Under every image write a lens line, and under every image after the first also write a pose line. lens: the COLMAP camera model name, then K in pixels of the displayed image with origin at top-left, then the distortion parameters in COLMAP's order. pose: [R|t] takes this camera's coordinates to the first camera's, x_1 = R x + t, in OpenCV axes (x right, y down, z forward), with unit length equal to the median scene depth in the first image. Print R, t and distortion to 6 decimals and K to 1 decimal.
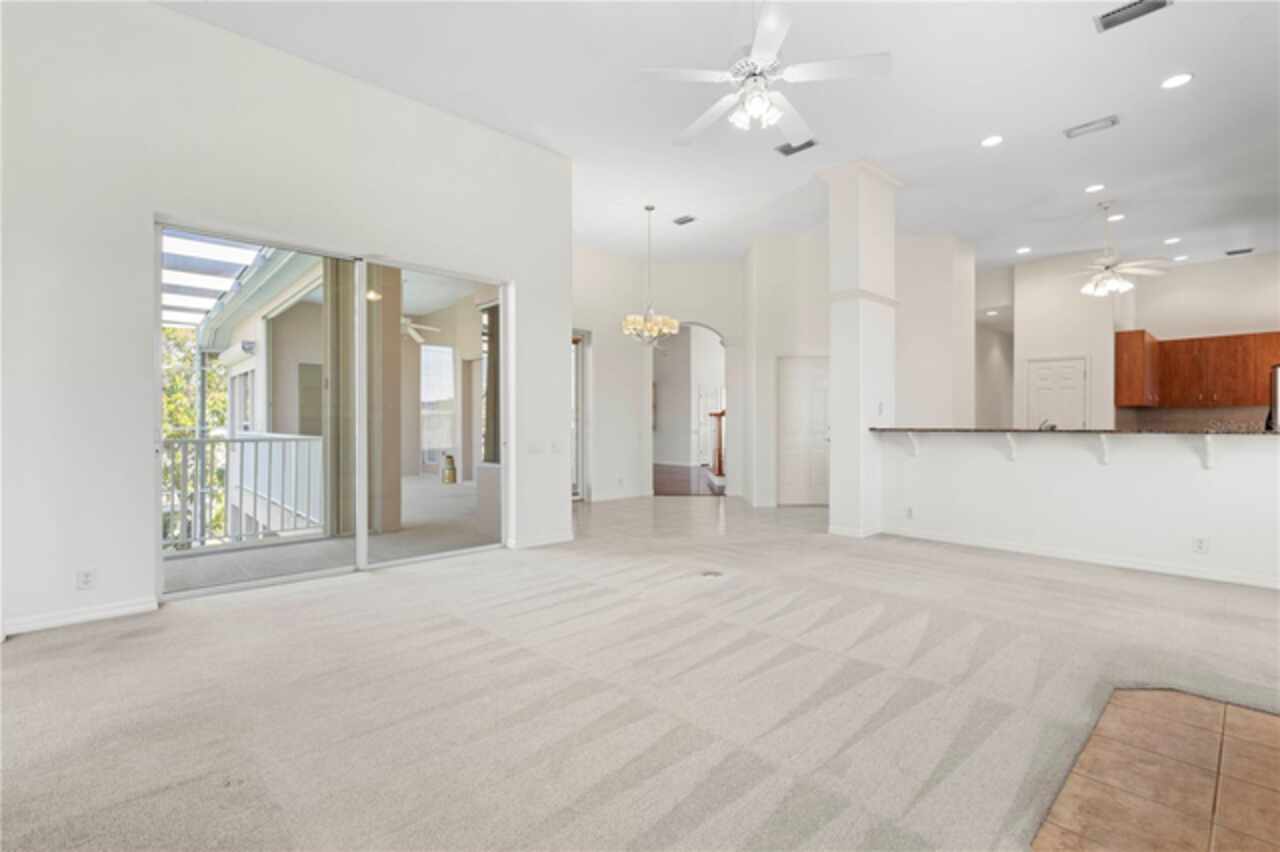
lens RADIAL K [[572.8, 0, 639.7], [0, 572.8, 423.2], [0, 0, 1]] dist [-0.008840, 0.000829]
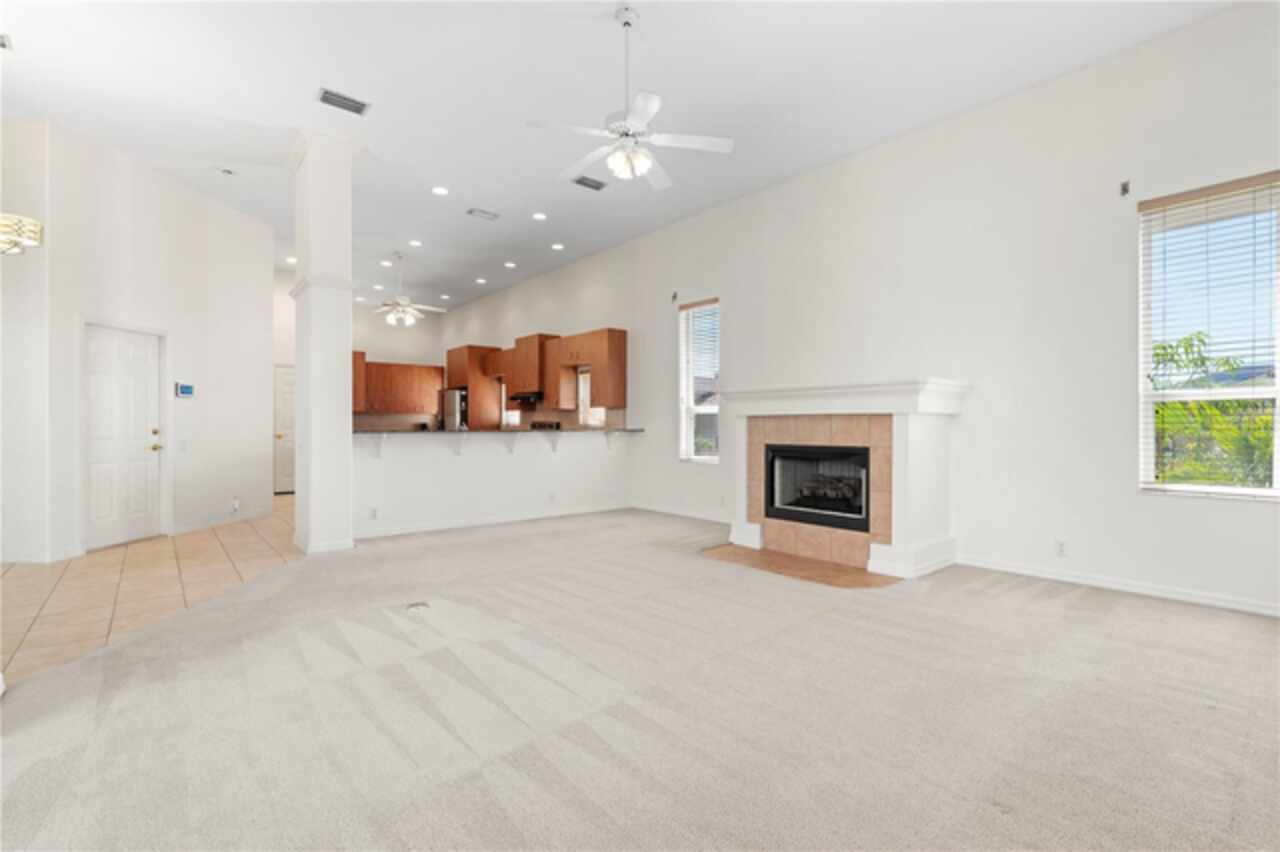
lens RADIAL K [[572.8, 0, 637.0], [0, 572.8, 429.4], [0, 0, 1]] dist [-0.008840, 0.000829]
pose [[0.033701, -0.011849, 0.999362, -0.631403], [0.007460, 0.999905, 0.011604, -0.001419], [-0.999404, 0.007064, 0.033786, 0.590837]]
